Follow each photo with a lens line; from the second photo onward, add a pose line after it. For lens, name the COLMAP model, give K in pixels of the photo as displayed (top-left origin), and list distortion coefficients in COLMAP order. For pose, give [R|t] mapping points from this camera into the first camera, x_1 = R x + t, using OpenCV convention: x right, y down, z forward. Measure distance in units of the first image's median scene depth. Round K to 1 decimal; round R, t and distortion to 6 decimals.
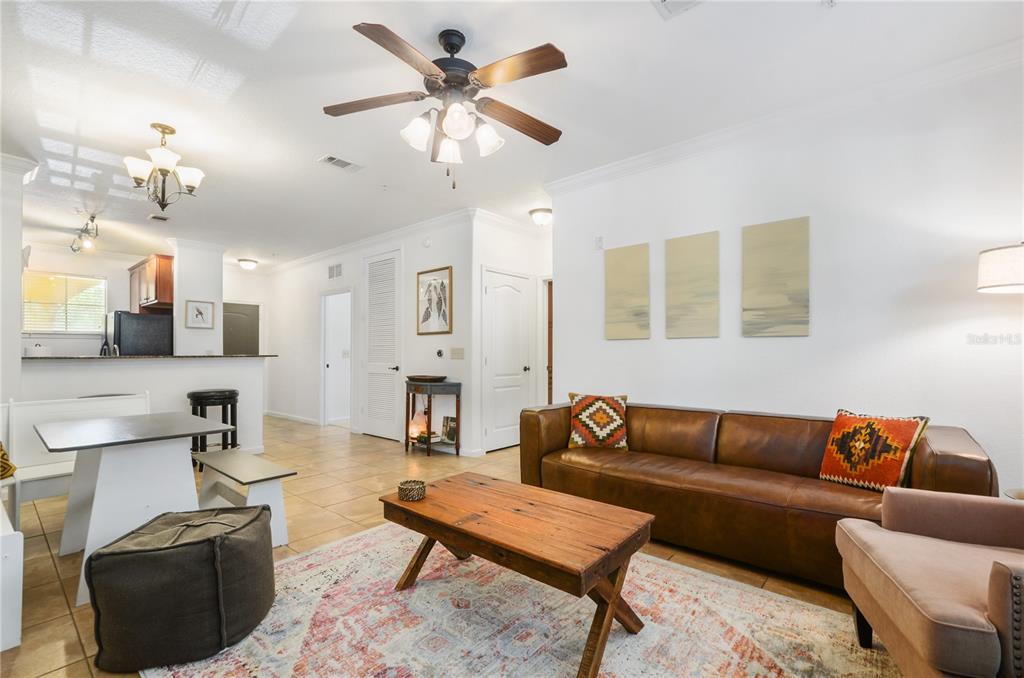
lens RADIAL K [[454.1, 0, 514.9], [0, 454.1, 337.5], [0, 0, 1]] dist [0.002470, -0.000174]
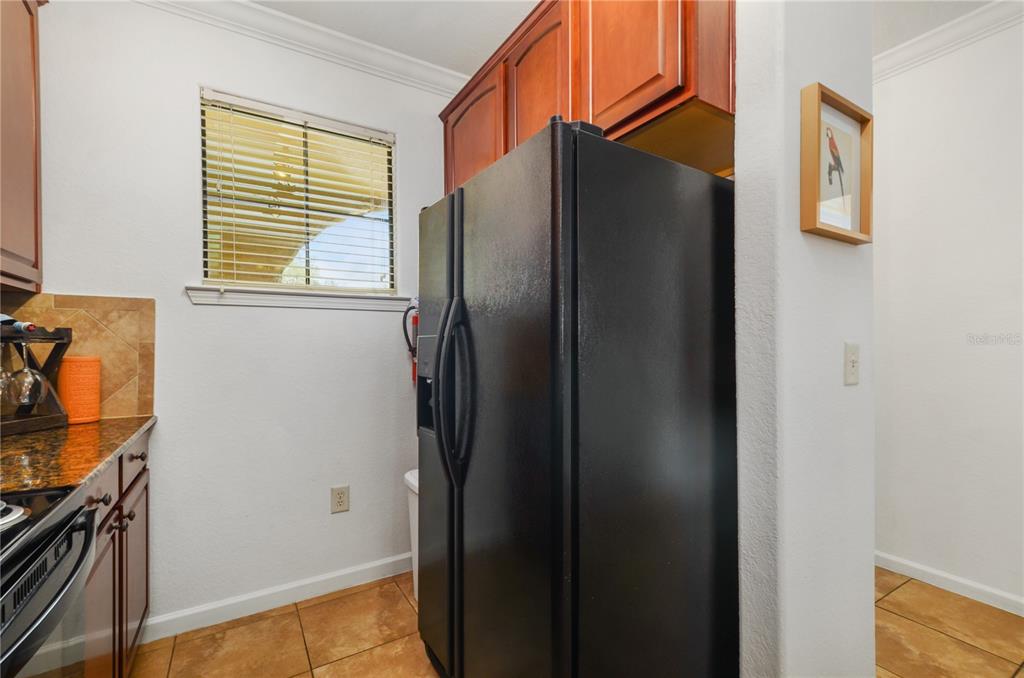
lens RADIAL K [[450.5, 0, 512.7], [0, 450.5, 345.5], [0, 0, 1]] dist [0.004555, -0.000122]
pose [[0.949444, -0.000619, -0.313935, -0.788573], [0.012548, 0.999274, 0.035981, 0.018064], [0.313685, -0.038101, 0.948762, 0.786466]]
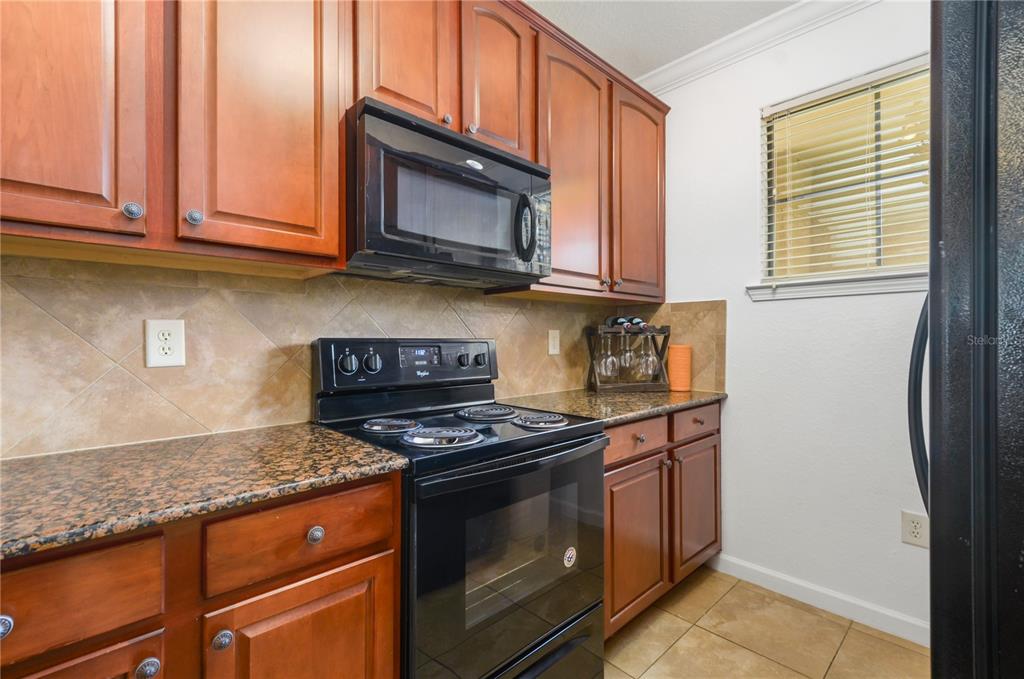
lens RADIAL K [[454.1, 0, 514.9], [0, 454.1, 338.0], [0, 0, 1]] dist [0.002470, -0.000174]
pose [[-0.100733, 0.000280, -0.994913, -0.717318], [0.037671, 0.999284, -0.003533, 0.021155], [0.994200, -0.037835, -0.100671, 0.859732]]
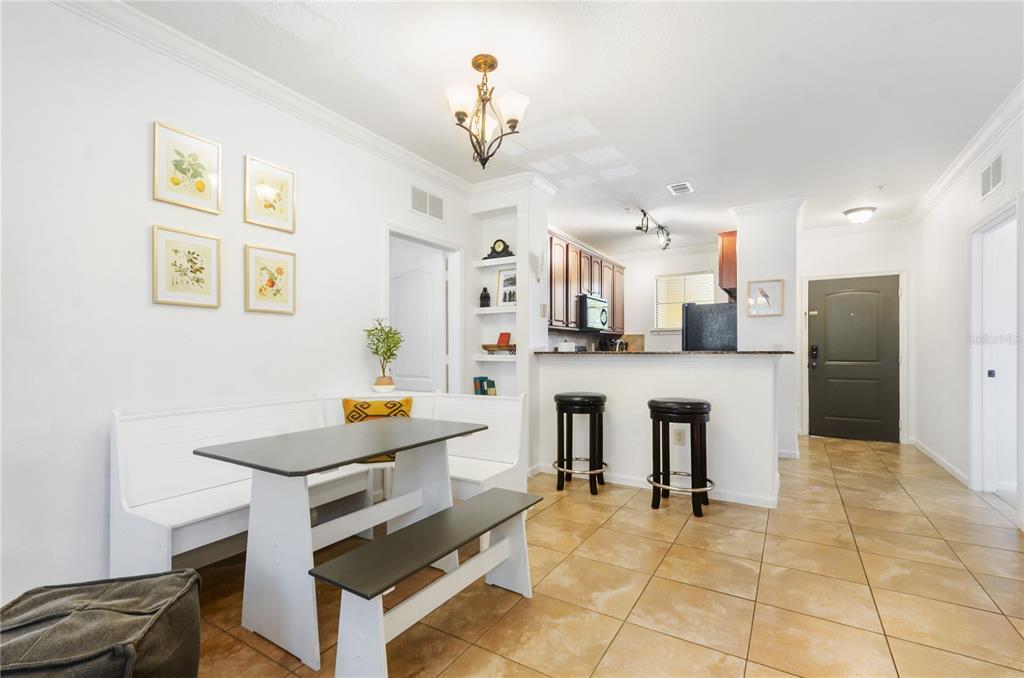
lens RADIAL K [[467.8, 0, 497.4], [0, 467.8, 349.7], [0, 0, 1]] dist [-0.001172, -0.000675]
pose [[0.145372, -0.001972, -0.989375, 0.016473], [0.035262, 0.999373, 0.003189, 0.017738], [0.988748, -0.035351, 0.145351, 0.451441]]
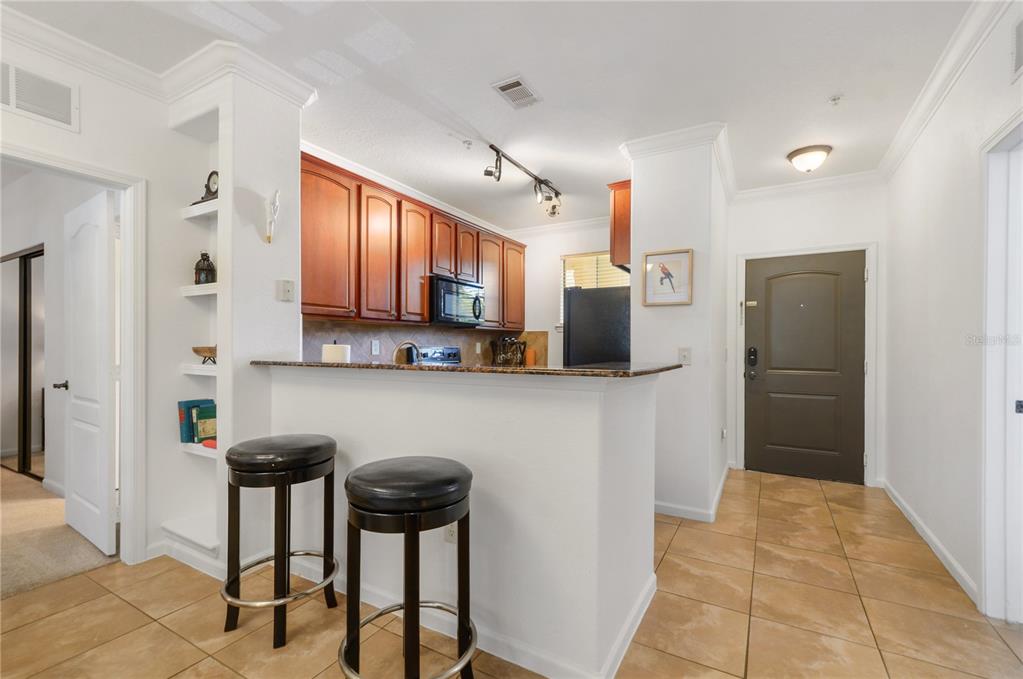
lens RADIAL K [[450.1, 0, 512.2], [0, 450.1, 346.0], [0, 0, 1]] dist [0.004555, -0.000122]
pose [[0.184692, 0.002117, -0.982794, -0.242587], [0.030339, 0.999509, 0.007854, 0.015844], [0.982328, -0.031268, 0.184537, 0.759637]]
